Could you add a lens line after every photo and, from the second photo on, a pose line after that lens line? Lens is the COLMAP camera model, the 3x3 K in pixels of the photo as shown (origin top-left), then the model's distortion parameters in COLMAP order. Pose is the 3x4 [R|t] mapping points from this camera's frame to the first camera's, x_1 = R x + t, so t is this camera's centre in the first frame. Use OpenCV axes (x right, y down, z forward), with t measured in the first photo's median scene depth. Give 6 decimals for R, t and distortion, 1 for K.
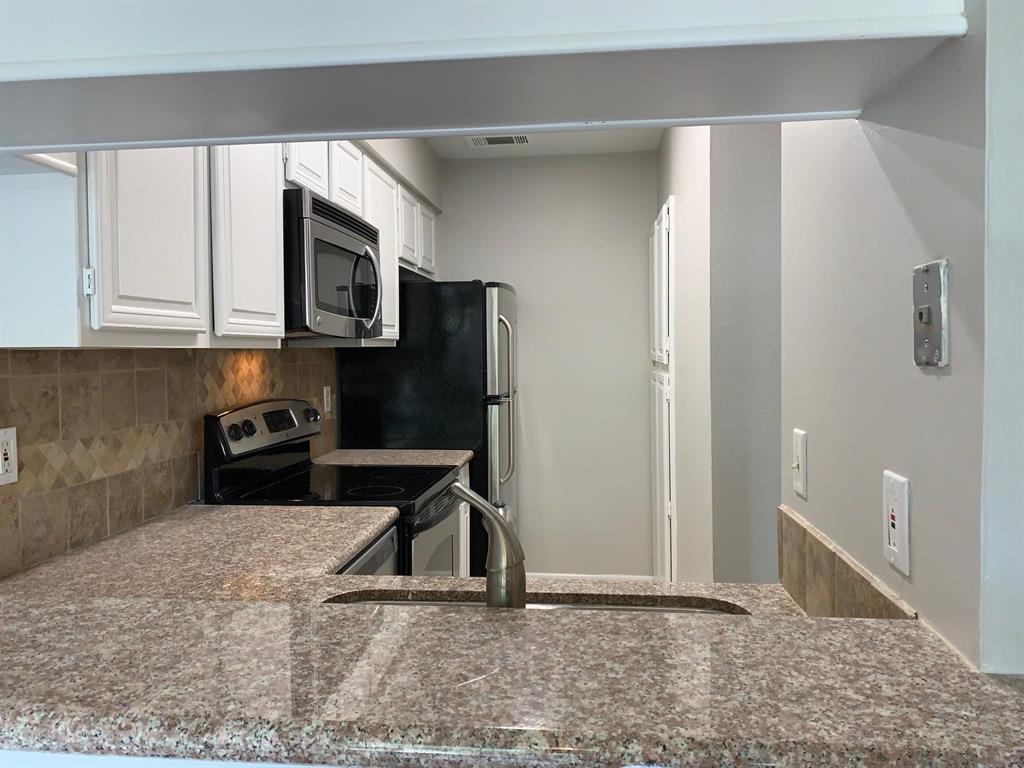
lens RADIAL K [[782.4, 0, 508.5], [0, 782.4, 373.9], [0, 0, 1]] dist [0.055567, -0.066983]
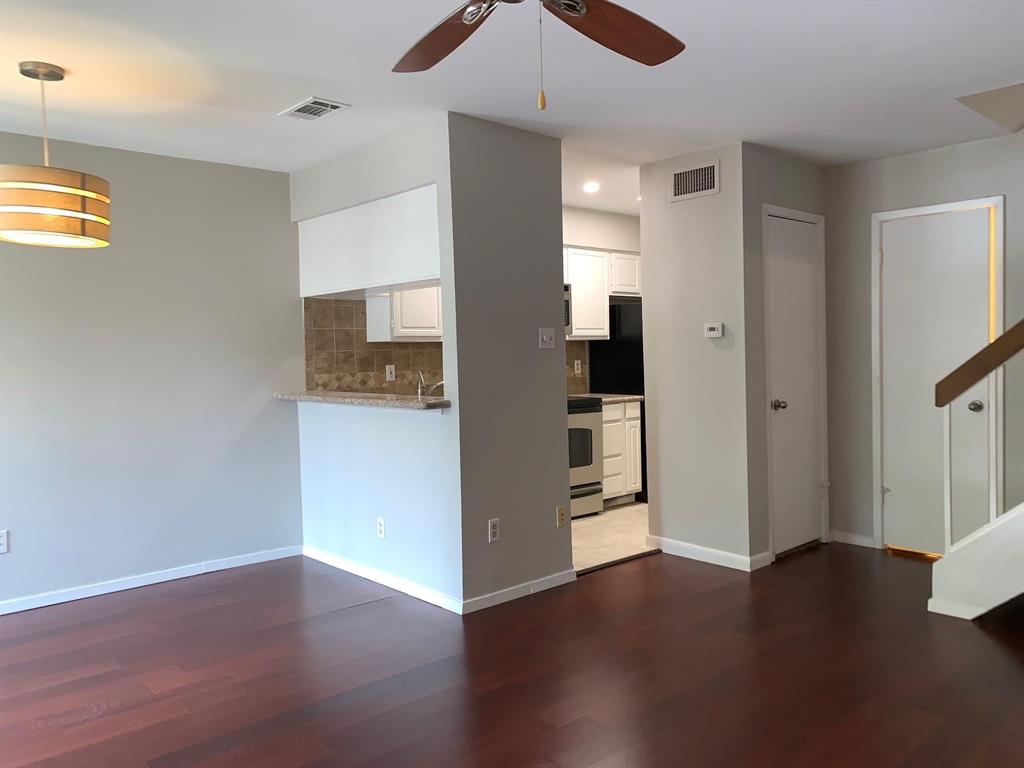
lens RADIAL K [[782.4, 0, 525.7], [0, 782.4, 378.3], [0, 0, 1]] dist [0.055567, -0.066983]
pose [[0.751947, 0.016512, -0.659016, 1.475795], [-0.008217, 0.999843, 0.015677, 0.048501], [0.659172, -0.006373, 0.751965, -0.854263]]
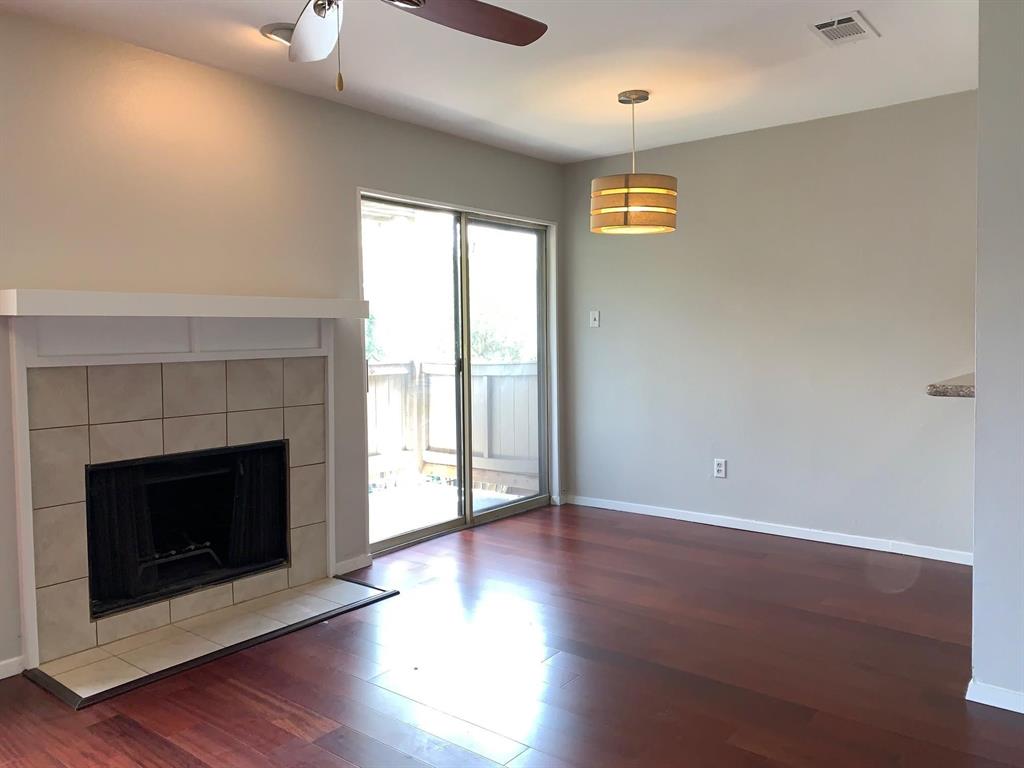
lens RADIAL K [[782.4, 0, 518.4], [0, 782.4, 380.6], [0, 0, 1]] dist [0.055567, -0.066983]
pose [[-0.530198, 0.069002, -0.845062, 1.578021], [-0.009166, 0.996158, 0.087090, 0.019476], [0.847825, 0.053920, -0.527528, 0.372368]]
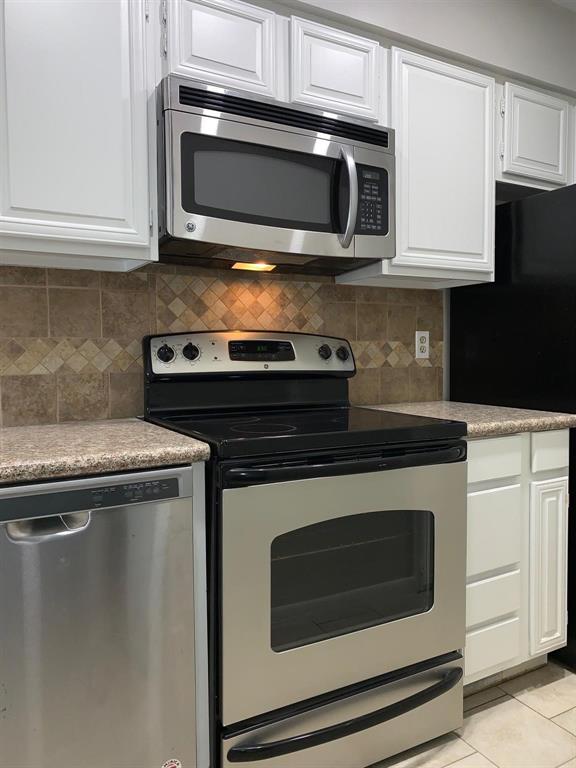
lens RADIAL K [[586.8, 0, 294.1], [0, 586.8, 376.2], [0, 0, 1]] dist [0.055567, -0.066983]
pose [[0.581282, 0.036085, -0.812902, 0.383797], [-0.023528, 0.999344, 0.027538, 0.082687], [0.813362, 0.003119, 0.581749, 0.723651]]
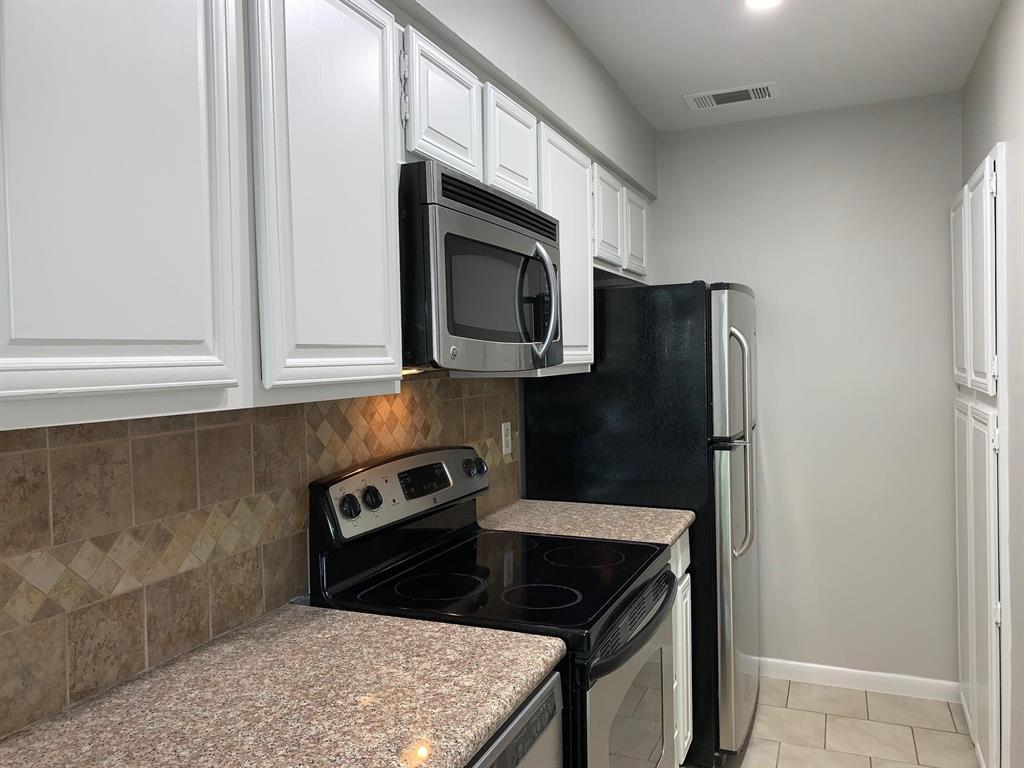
lens RADIAL K [[782.4, 0, 508.0], [0, 782.4, 377.0], [0, 0, 1]] dist [0.055567, -0.066983]
pose [[0.956609, -0.005500, -0.291323, 0.005161], [0.005203, 0.999985, -0.001793, -0.044919], [0.291328, 0.000199, 0.956623, 0.362786]]
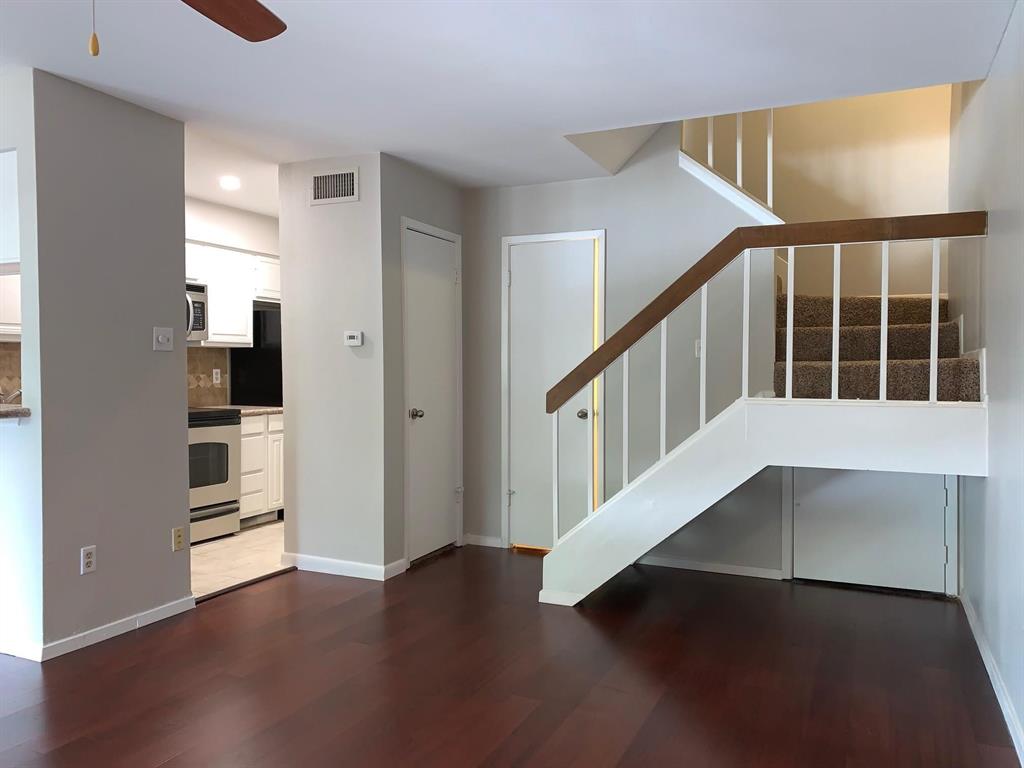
lens RADIAL K [[782.4, 0, 516.5], [0, 782.4, 379.3], [0, 0, 1]] dist [0.055567, -0.066983]
pose [[0.949569, 0.015910, -0.313155, 1.527452], [-0.020473, 0.999727, -0.011288, 0.070237], [0.312890, 0.017129, 0.949635, -0.778577]]
